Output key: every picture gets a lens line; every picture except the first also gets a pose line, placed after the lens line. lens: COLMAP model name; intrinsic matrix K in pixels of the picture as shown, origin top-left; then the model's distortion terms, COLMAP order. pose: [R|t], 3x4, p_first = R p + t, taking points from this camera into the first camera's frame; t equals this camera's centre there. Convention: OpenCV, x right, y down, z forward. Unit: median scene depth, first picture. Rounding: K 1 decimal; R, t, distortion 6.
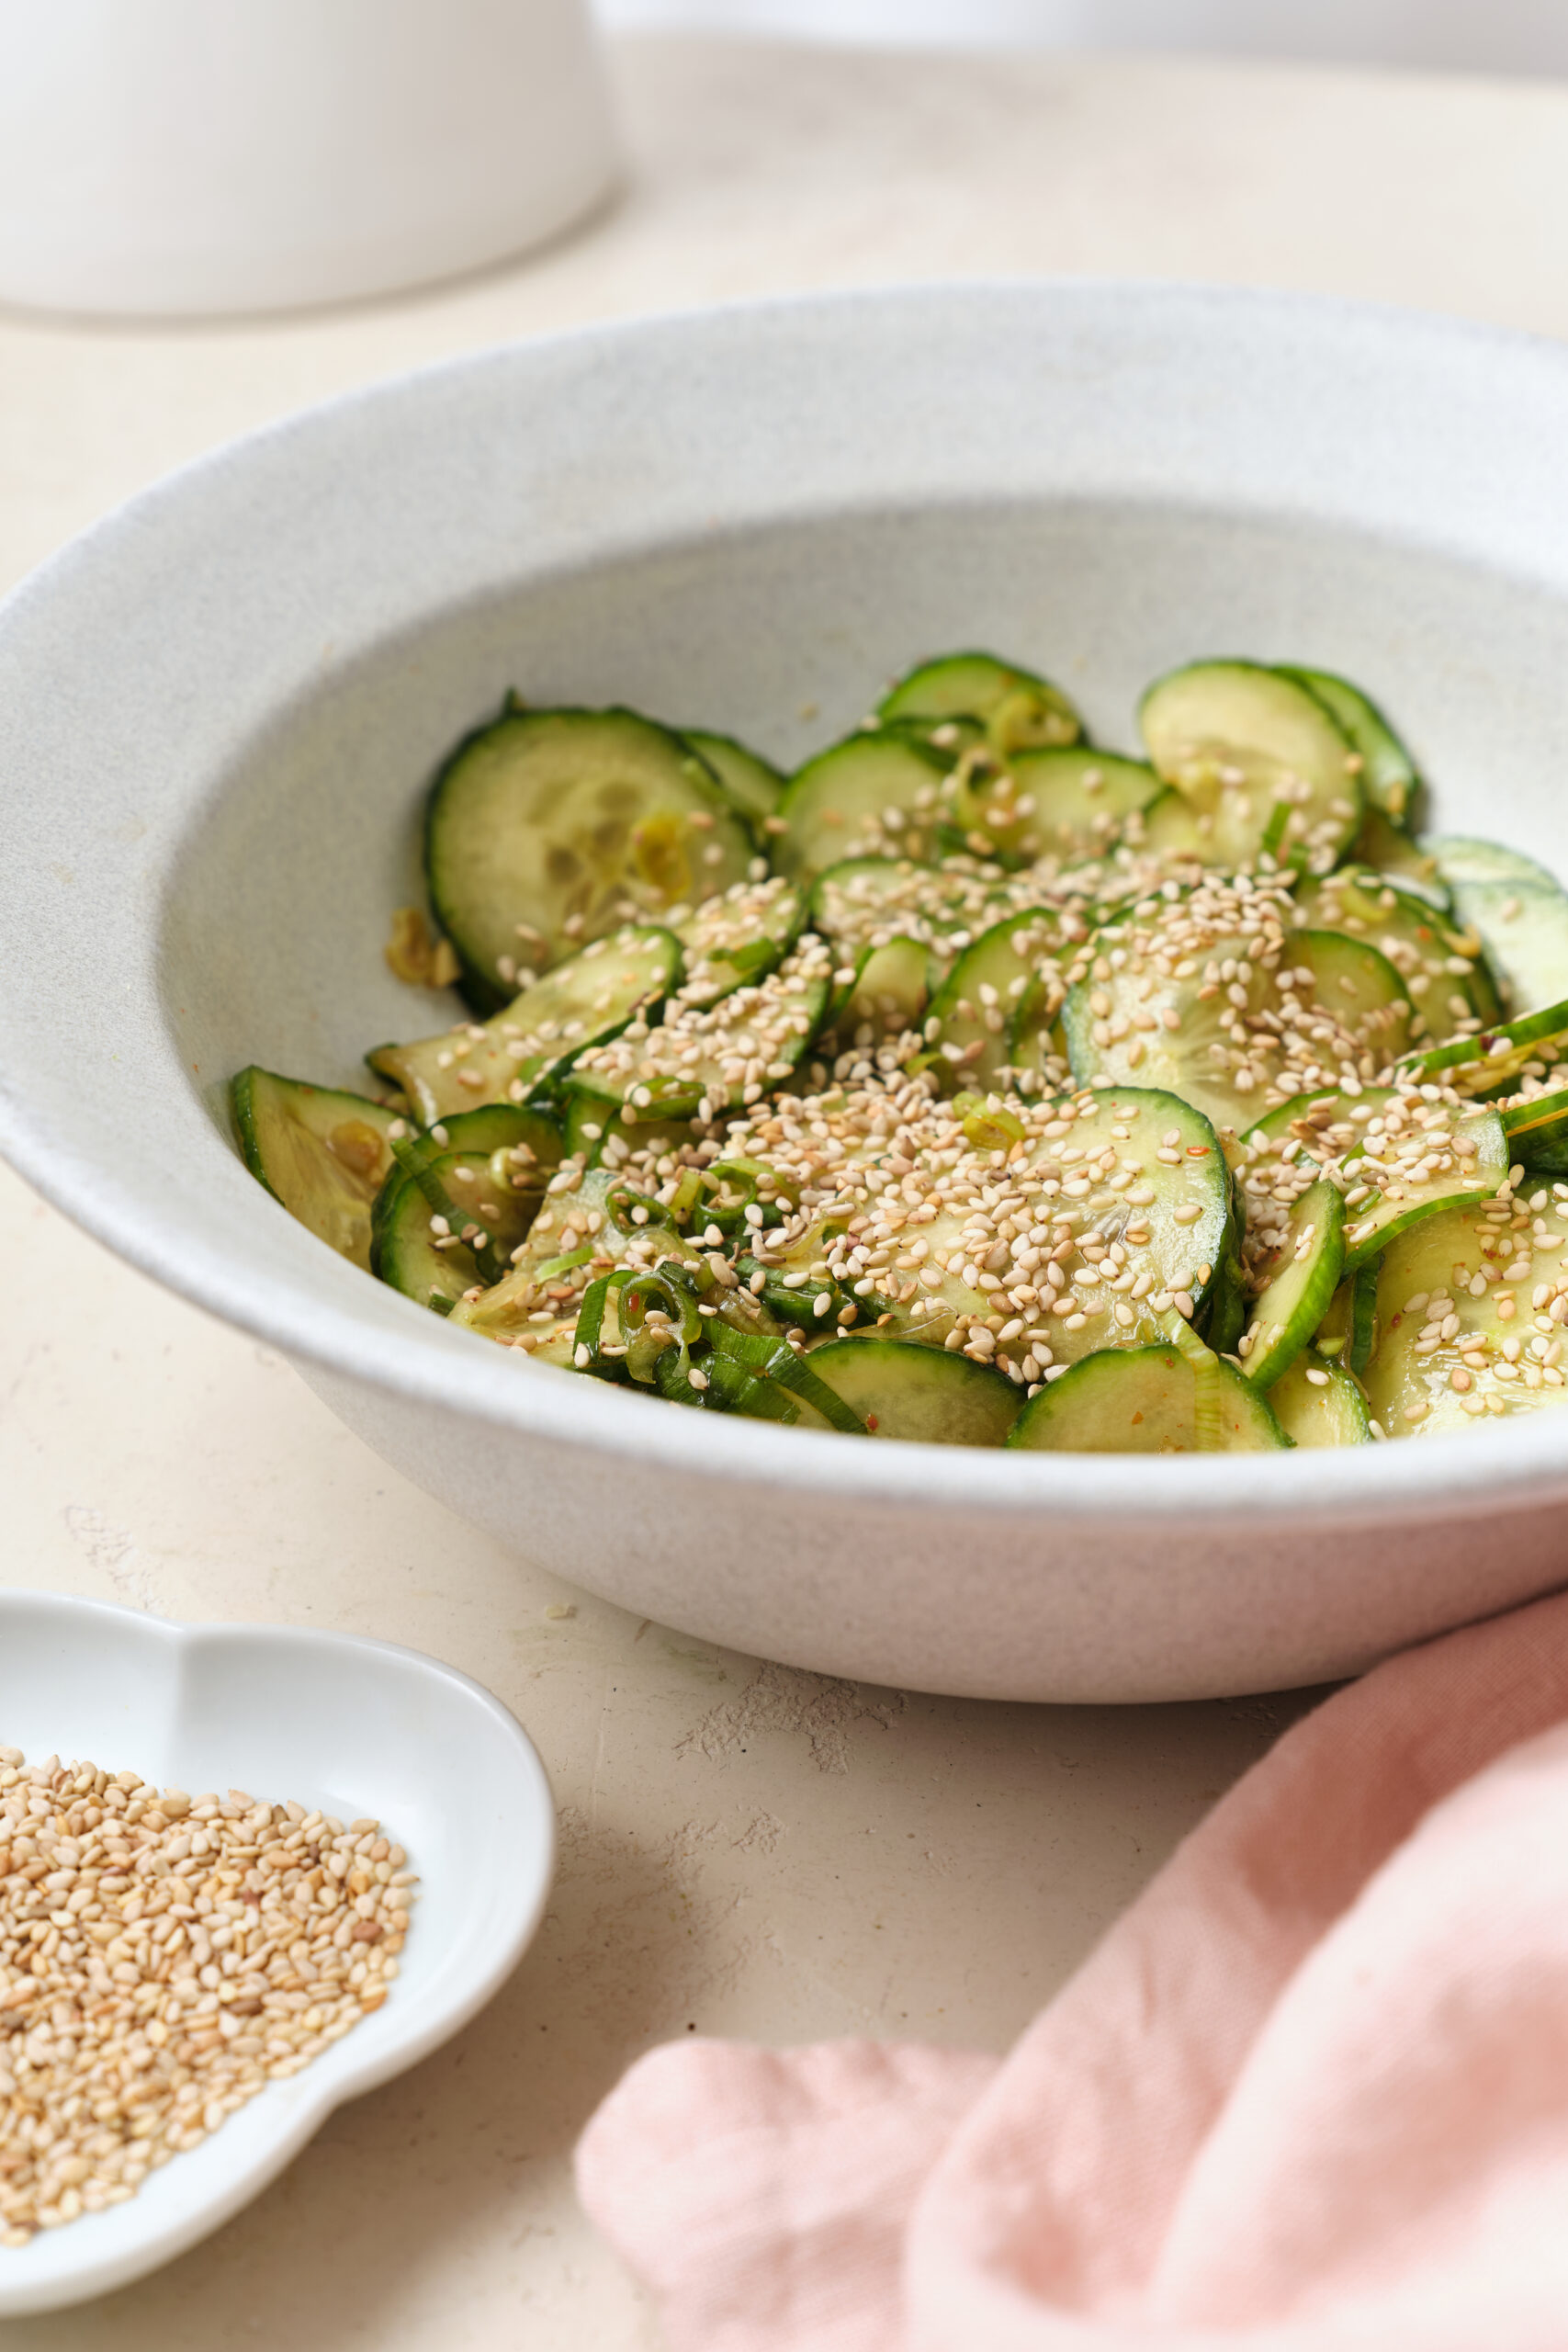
lens RADIAL K [[3827.6, 0, 687.6], [0, 3827.6, 1193.7], [0, 0, 1]] dist [-0.026721, -0.079323]
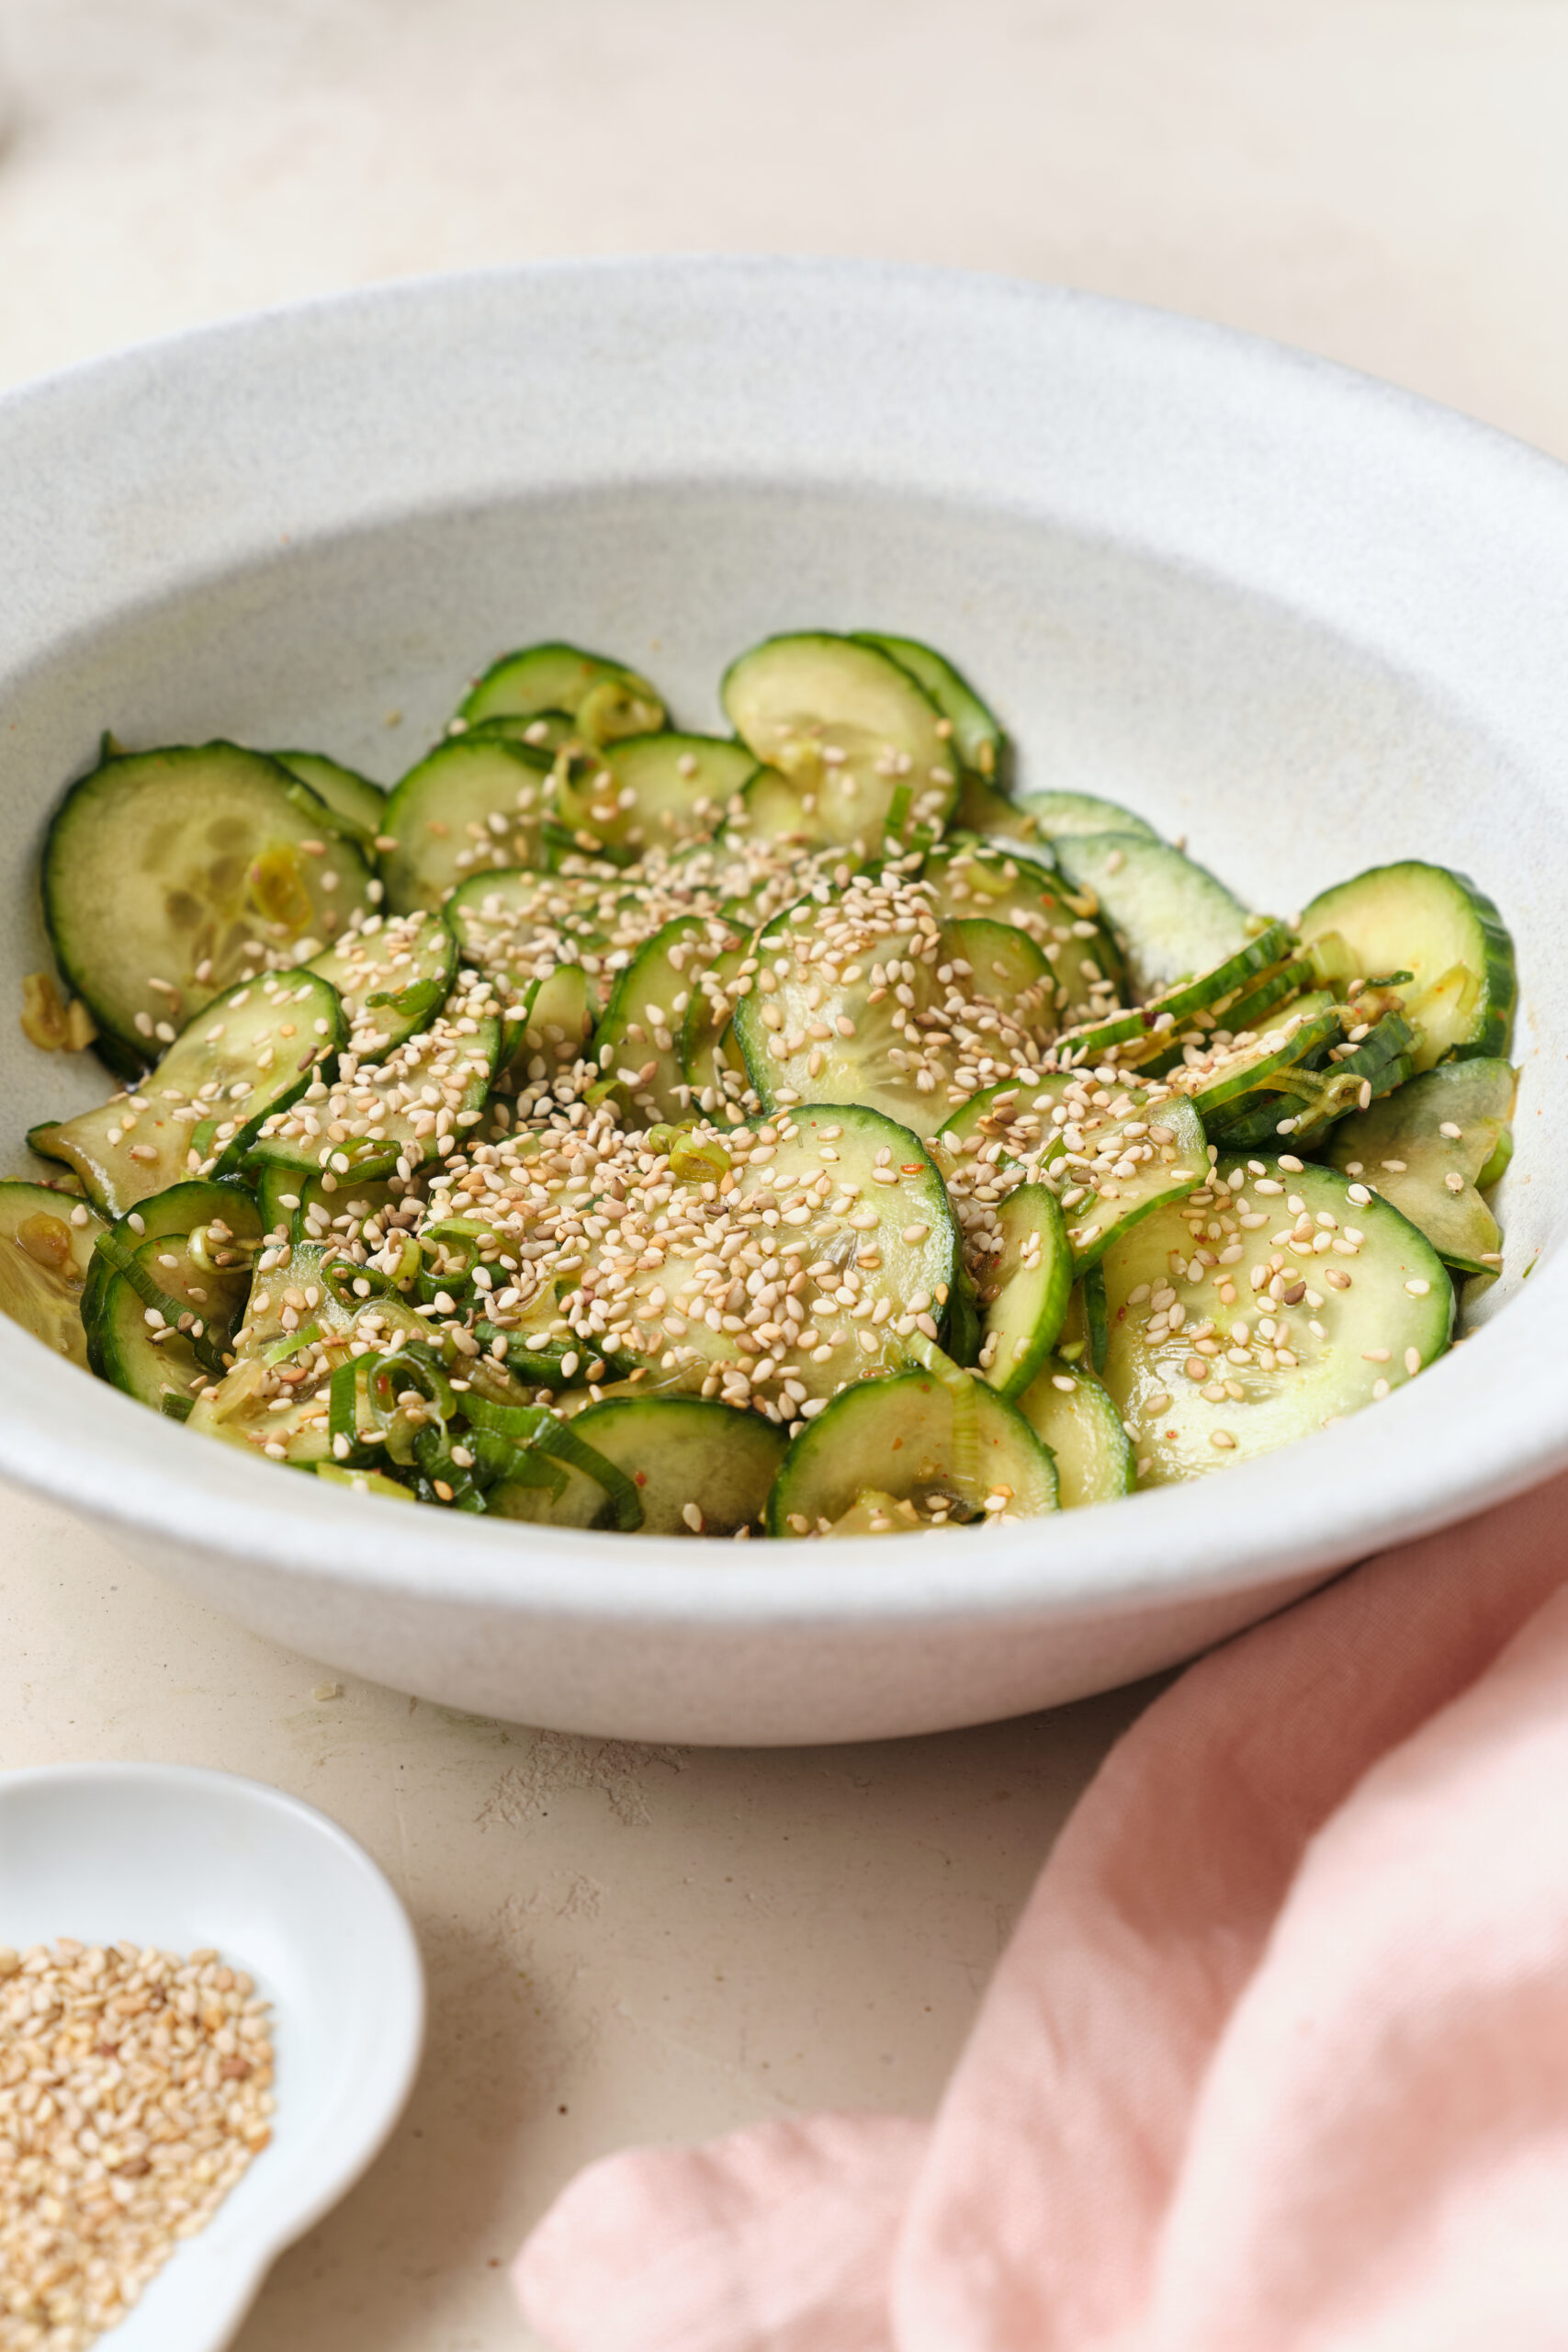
lens RADIAL K [[3827.6, 0, 687.6], [0, 3827.6, 1193.7], [0, 0, 1]] dist [-0.026721, -0.079323]
pose [[0.976097, -0.113661, 0.185244, -0.111601], [0.102518, 0.992356, 0.068694, -0.078444], [-0.191636, -0.048061, 0.980289, 0.011465]]
